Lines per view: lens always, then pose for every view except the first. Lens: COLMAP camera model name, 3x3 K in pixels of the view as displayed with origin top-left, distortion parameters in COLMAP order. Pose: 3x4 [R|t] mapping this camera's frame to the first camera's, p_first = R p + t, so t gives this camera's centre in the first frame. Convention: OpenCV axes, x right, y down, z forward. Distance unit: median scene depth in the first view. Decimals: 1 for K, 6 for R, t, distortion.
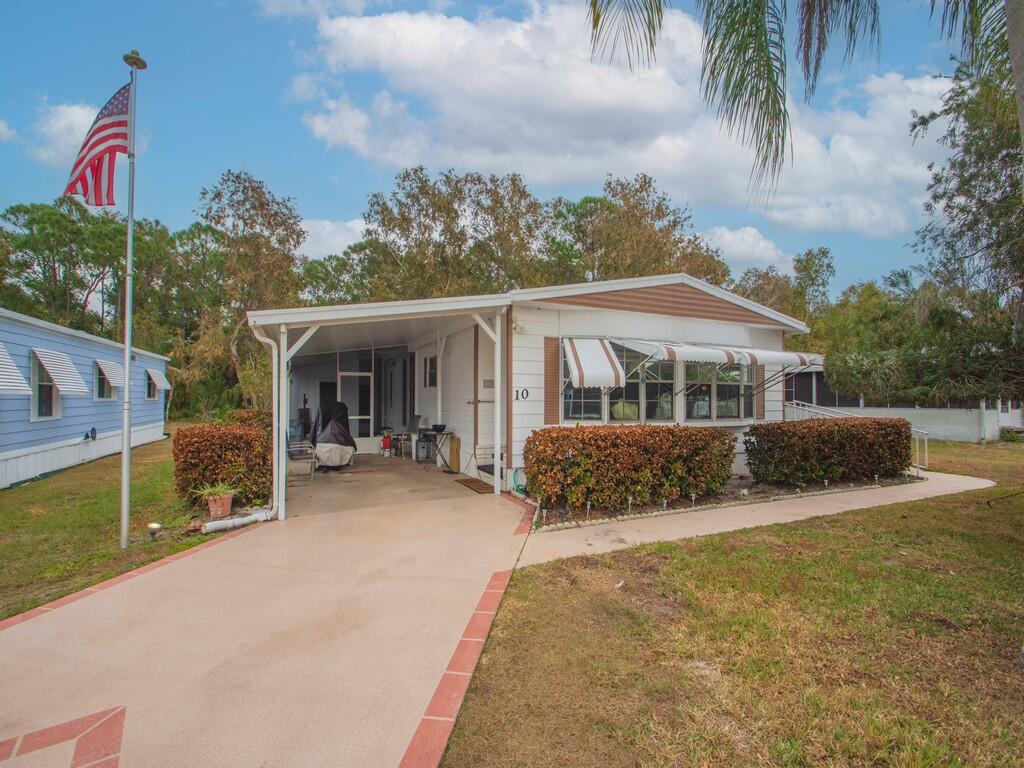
lens RADIAL K [[474.9, 0, 512.0], [0, 474.9, 384.0], [0, 0, 1]] dist [0.000397, -0.000537]
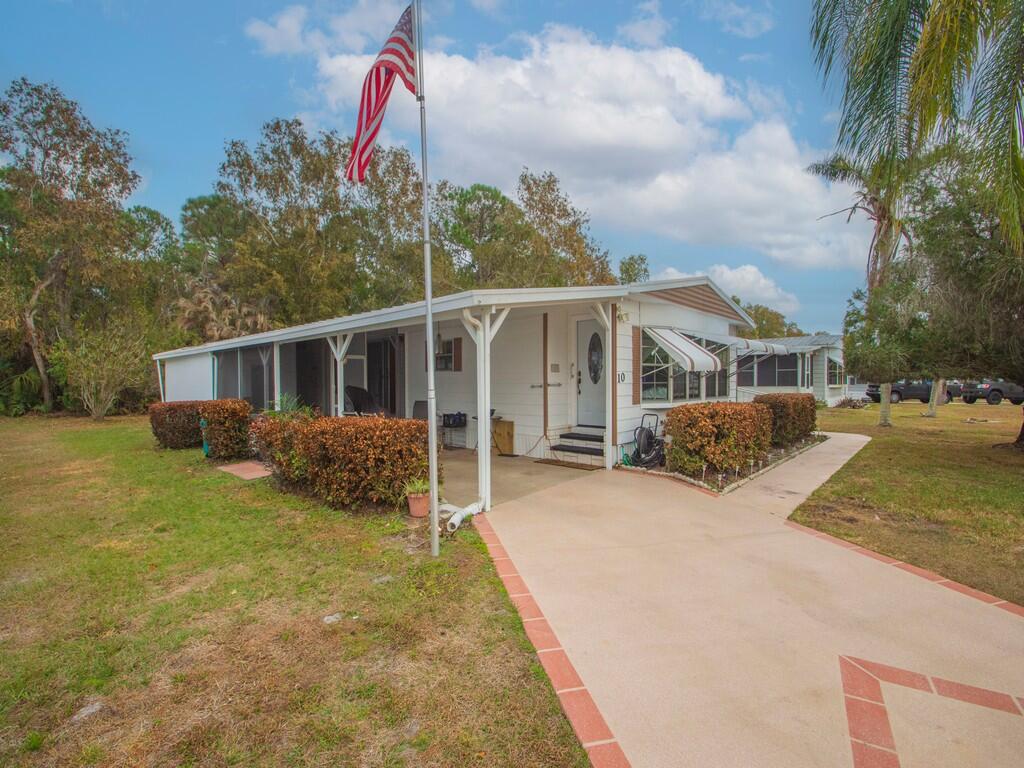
lens RADIAL K [[472.5, 0, 513.4], [0, 472.5, 386.0], [0, 0, 1]] dist [0.000741, -0.009325]
pose [[0.922598, -0.013486, 0.385528, -0.388102], [-0.001395, 0.999266, 0.038293, -0.000643], [-0.385761, -0.035867, 0.921901, 0.055573]]
